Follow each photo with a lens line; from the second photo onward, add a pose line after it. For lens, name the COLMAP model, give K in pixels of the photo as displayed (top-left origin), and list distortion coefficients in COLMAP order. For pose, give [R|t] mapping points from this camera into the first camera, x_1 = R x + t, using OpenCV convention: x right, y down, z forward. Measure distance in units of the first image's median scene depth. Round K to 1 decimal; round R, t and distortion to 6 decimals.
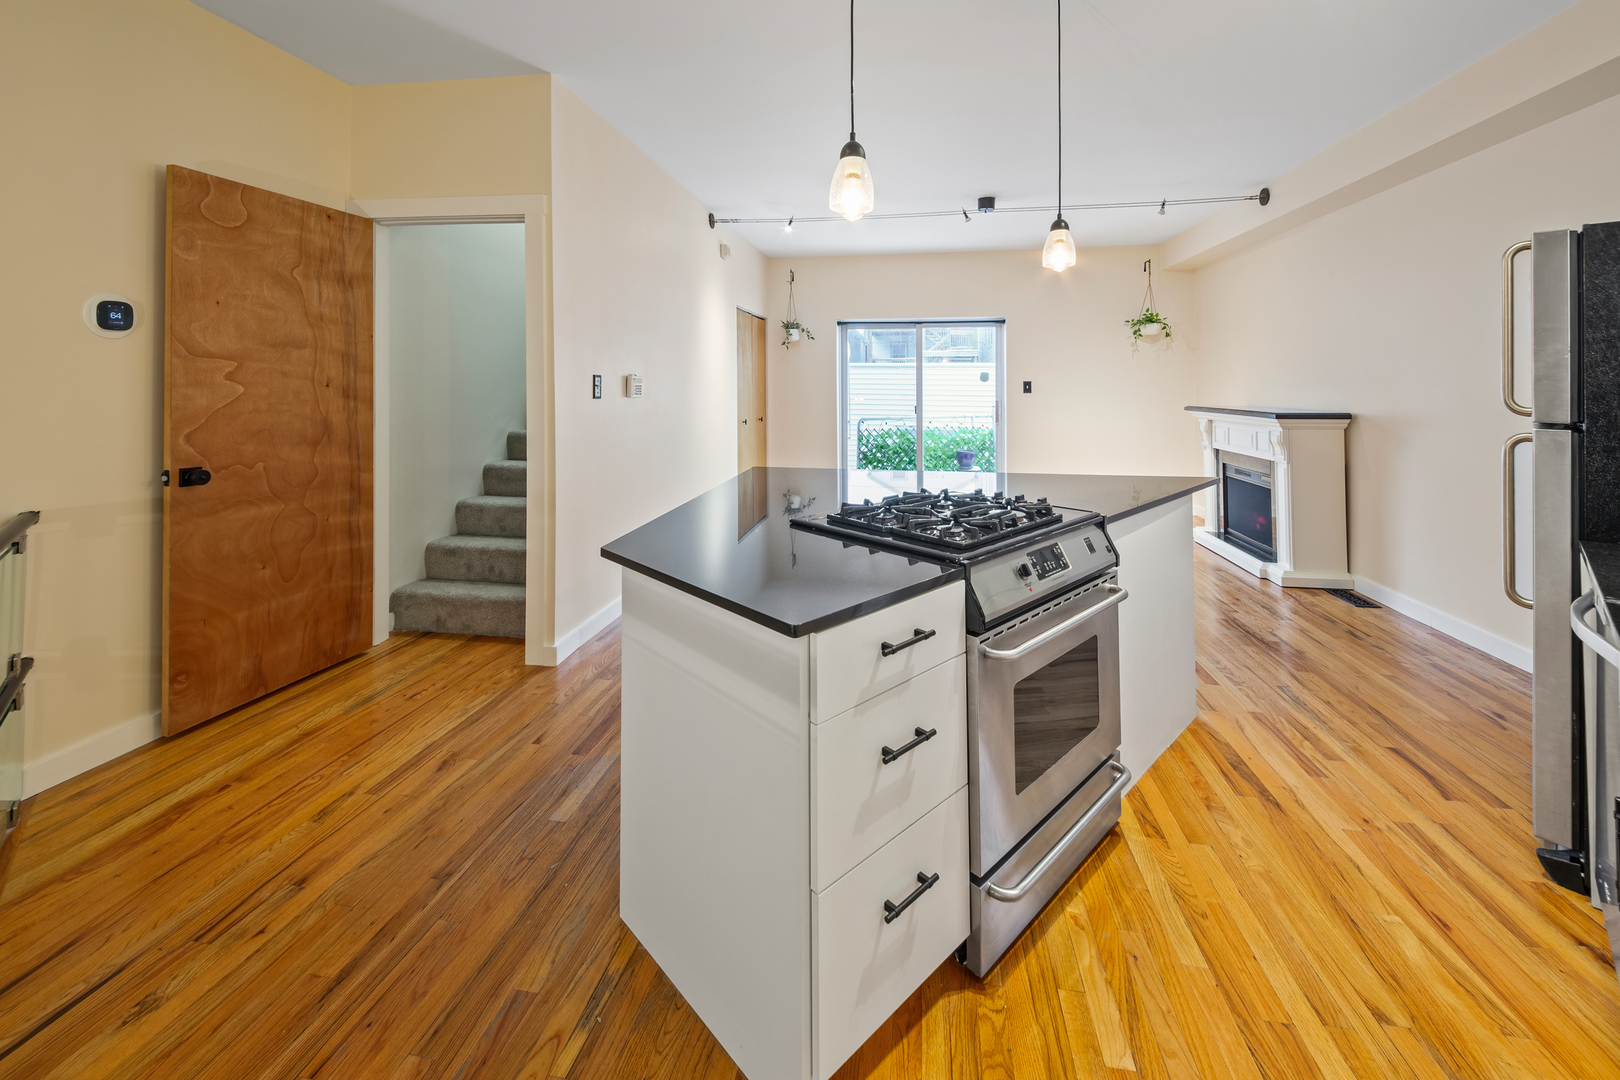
lens RADIAL K [[642.9, 0, 815.6], [0, 642.9, 380.8], [0, 0, 1]] dist [0.001361, -0.000791]
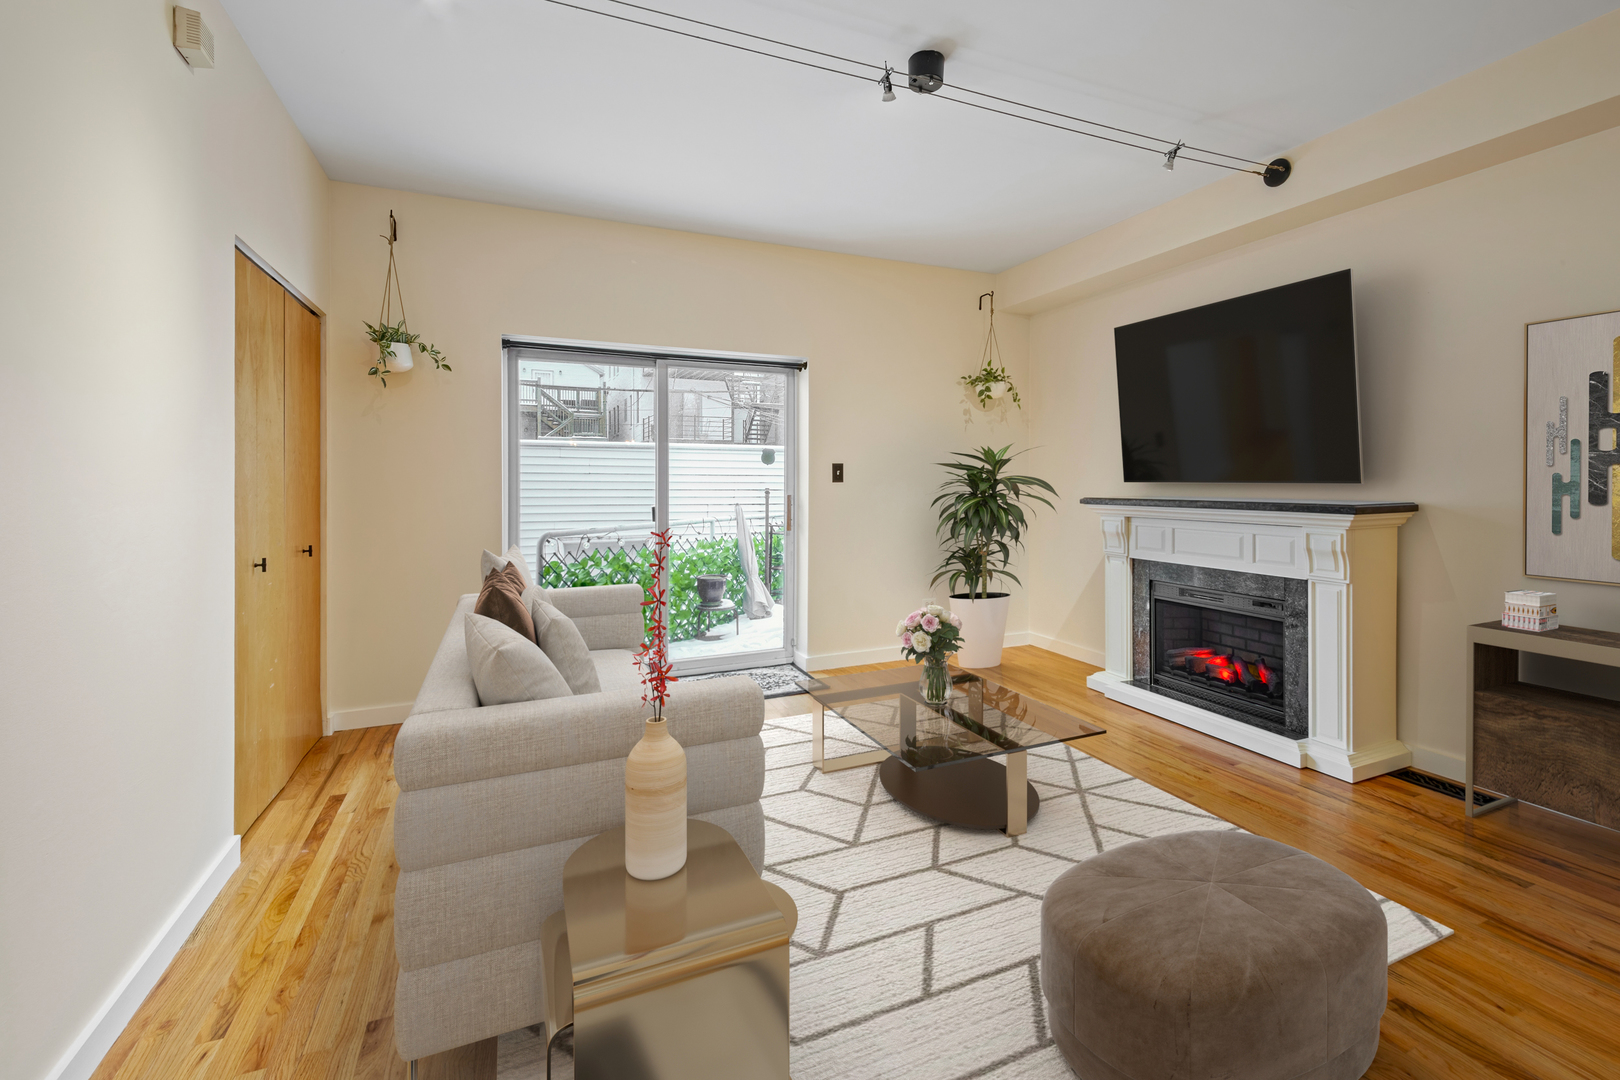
lens RADIAL K [[698.7, 0, 818.3], [0, 698.7, 478.8], [0, 0, 1]] dist [0.028682, 0.000033]
pose [[0.844076, -0.002921, 0.536215, -0.148765], [0.002006, 0.999995, 0.002290, 0.038926], [-0.536219, -0.000858, 0.844078, 1.219247]]
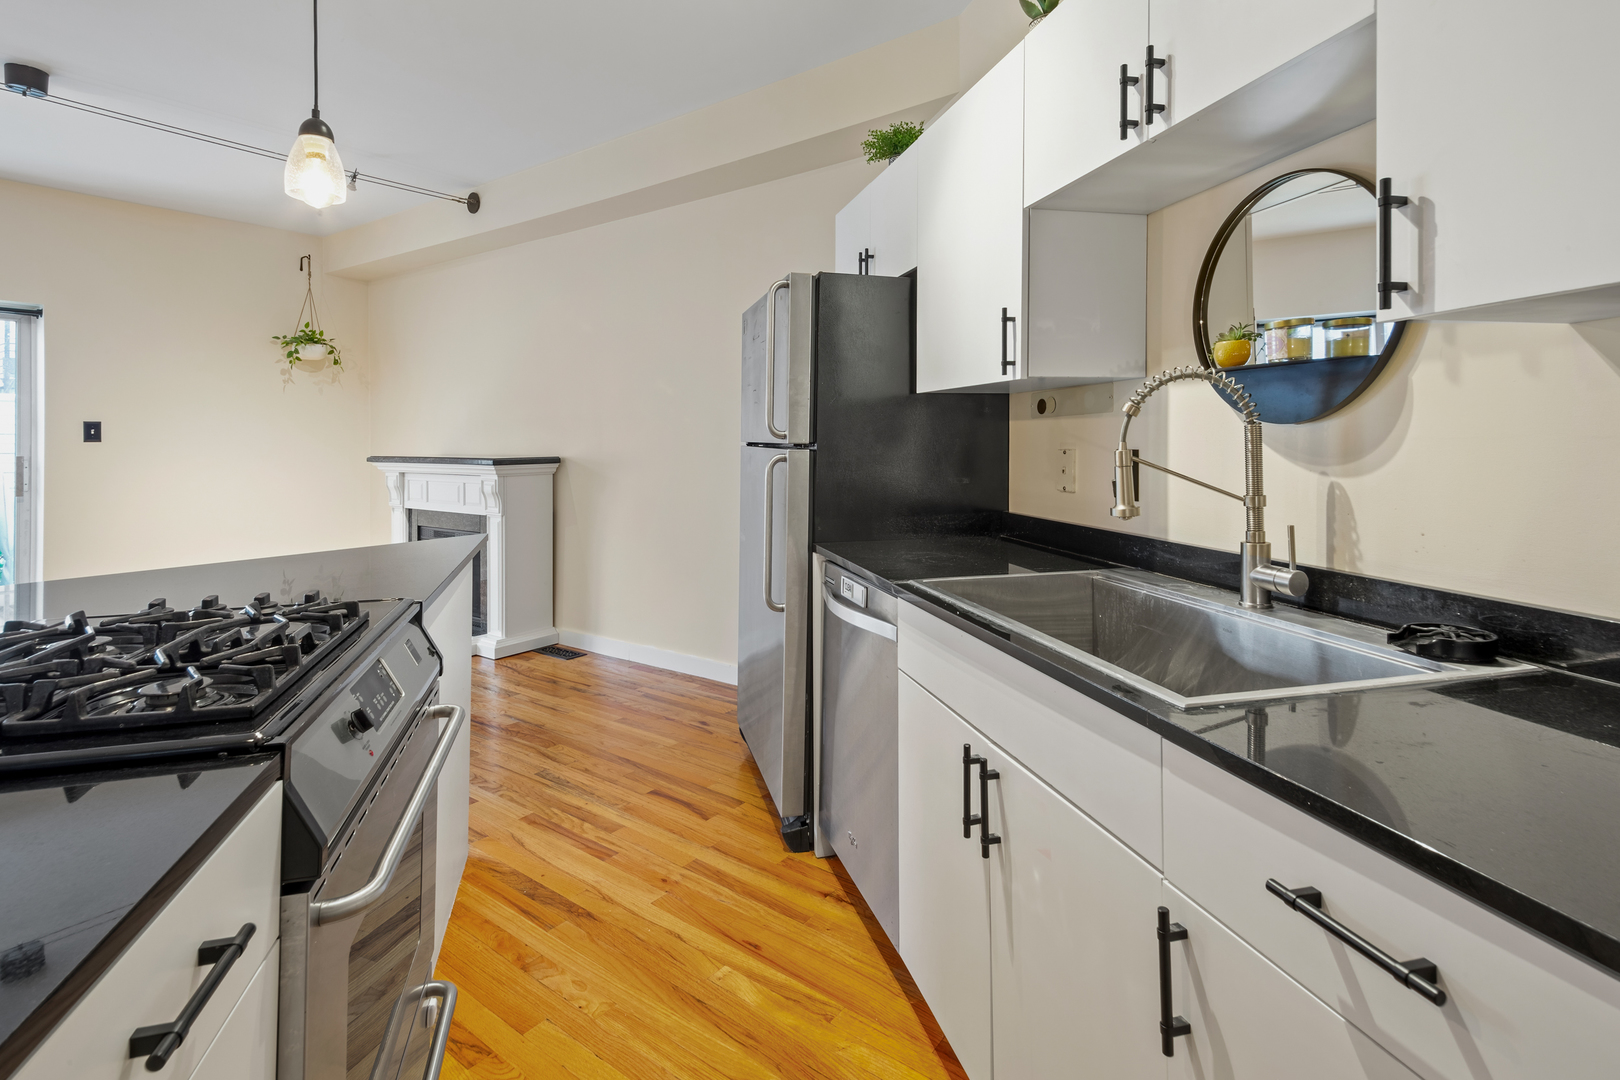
lens RADIAL K [[792.9, 0, 807.7], [0, 792.9, 438.4], [0, 0, 1]] dist [0.067825, -0.029156]
pose [[0.467798, -0.000041, 0.883836, -0.060589], [-0.002534, 0.999996, 0.001388, 0.036110], [-0.883832, -0.002889, 0.467796, 0.219145]]
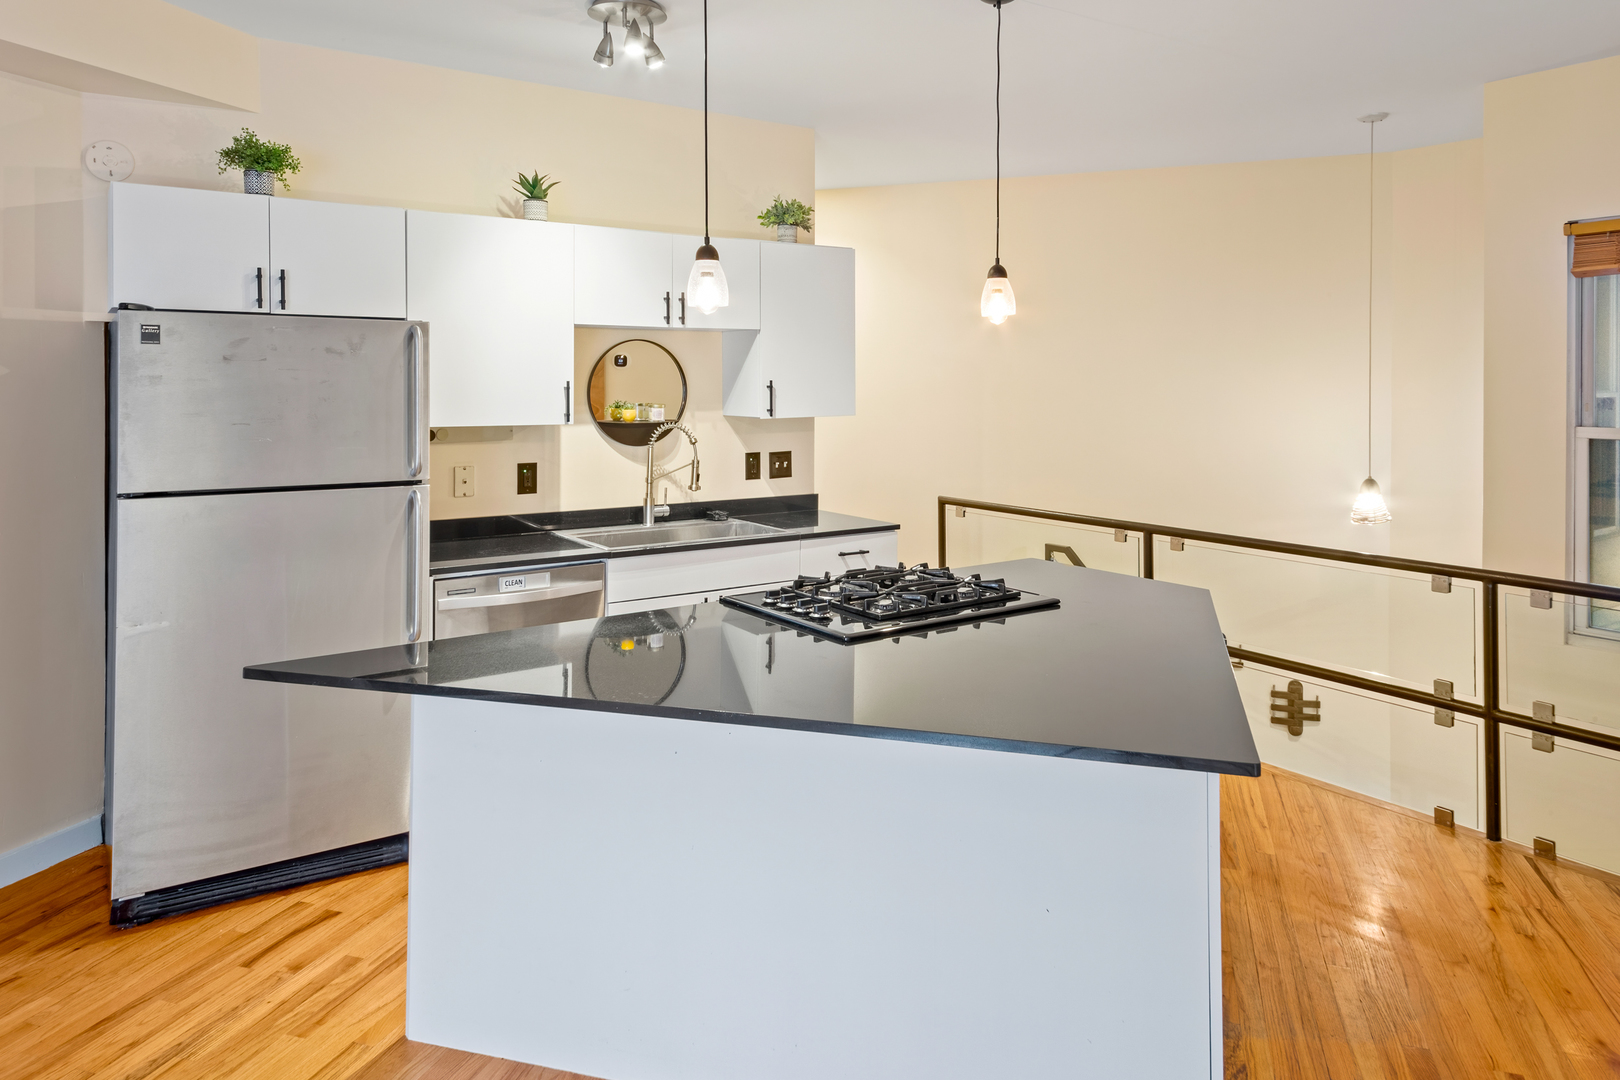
lens RADIAL K [[1074.4, 0, 817.8], [0, 1074.4, 392.8], [0, 0, 1]] dist [0.057725, -0.028196]
pose [[-0.990690, -0.004049, 0.136077, 0.082877], [-0.004029, 0.999992, 0.000428, -0.077371], [-0.136078, -0.000124, -0.990698, 2.051226]]
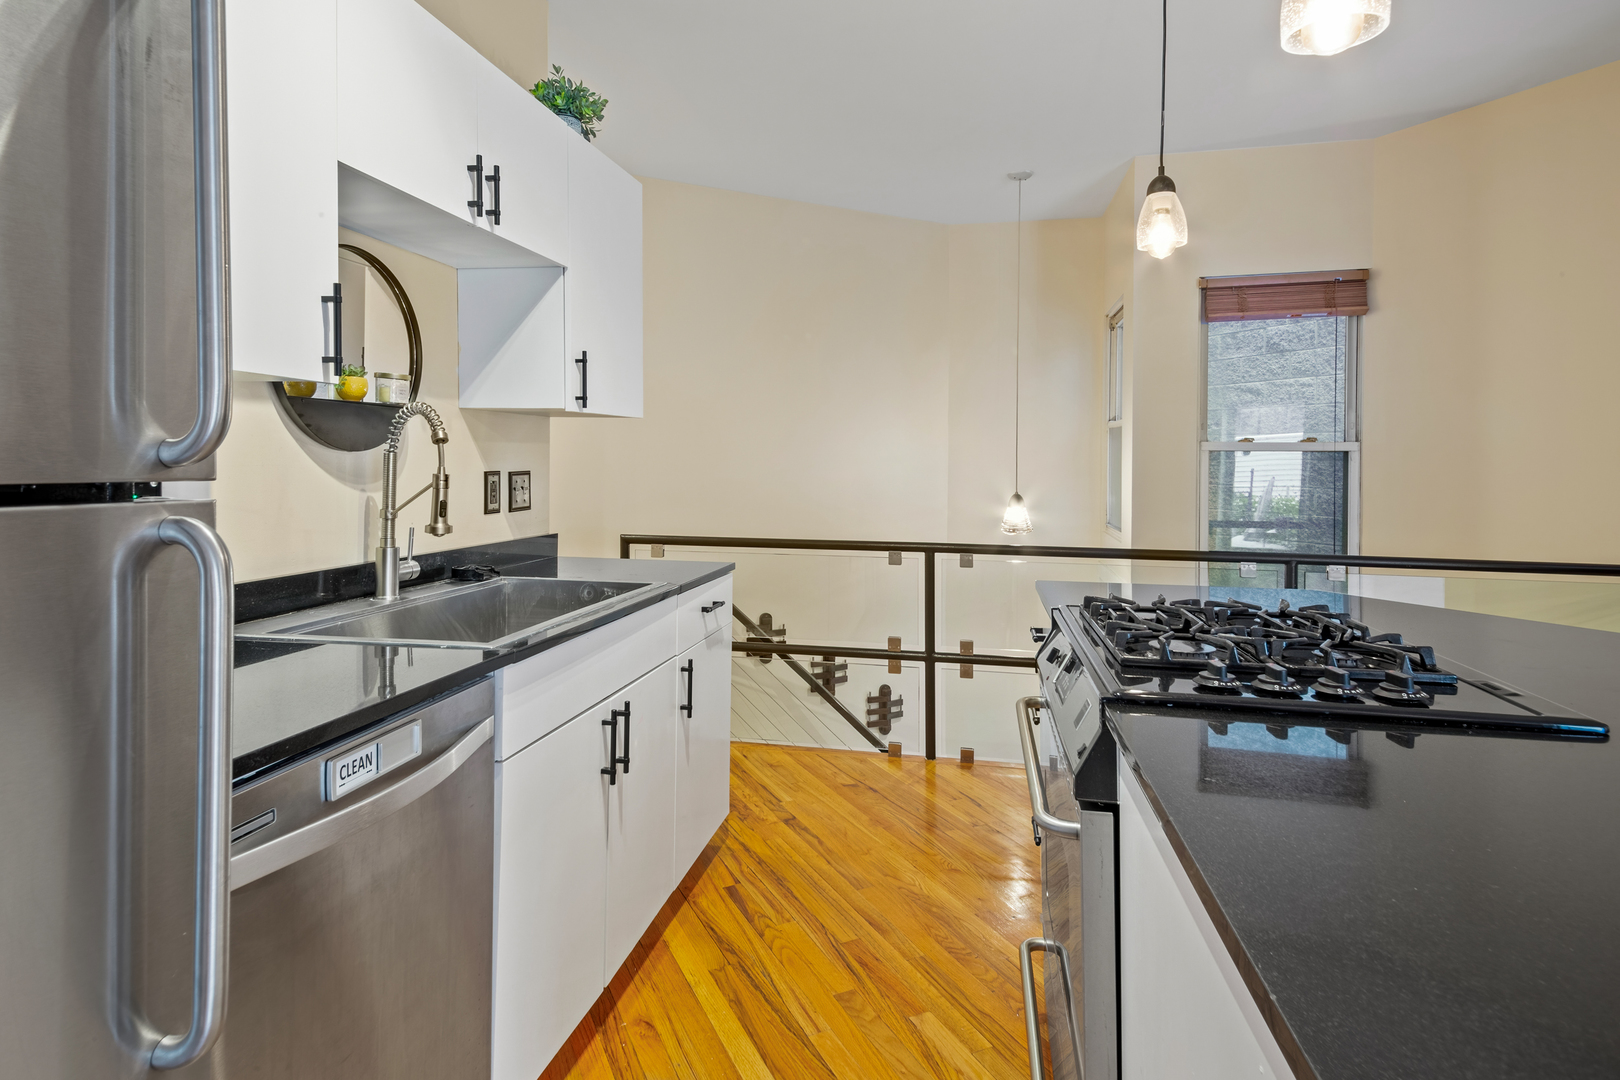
lens RADIAL K [[866.7, 0, 808.8], [0, 866.7, 468.7], [0, 0, 1]] dist [0.073270, -0.000009]
pose [[-0.810234, -0.006199, -0.586074, 0.804287], [-0.005659, 0.999980, -0.002755, 0.037702], [0.586080, 0.001084, -0.810253, 1.106569]]
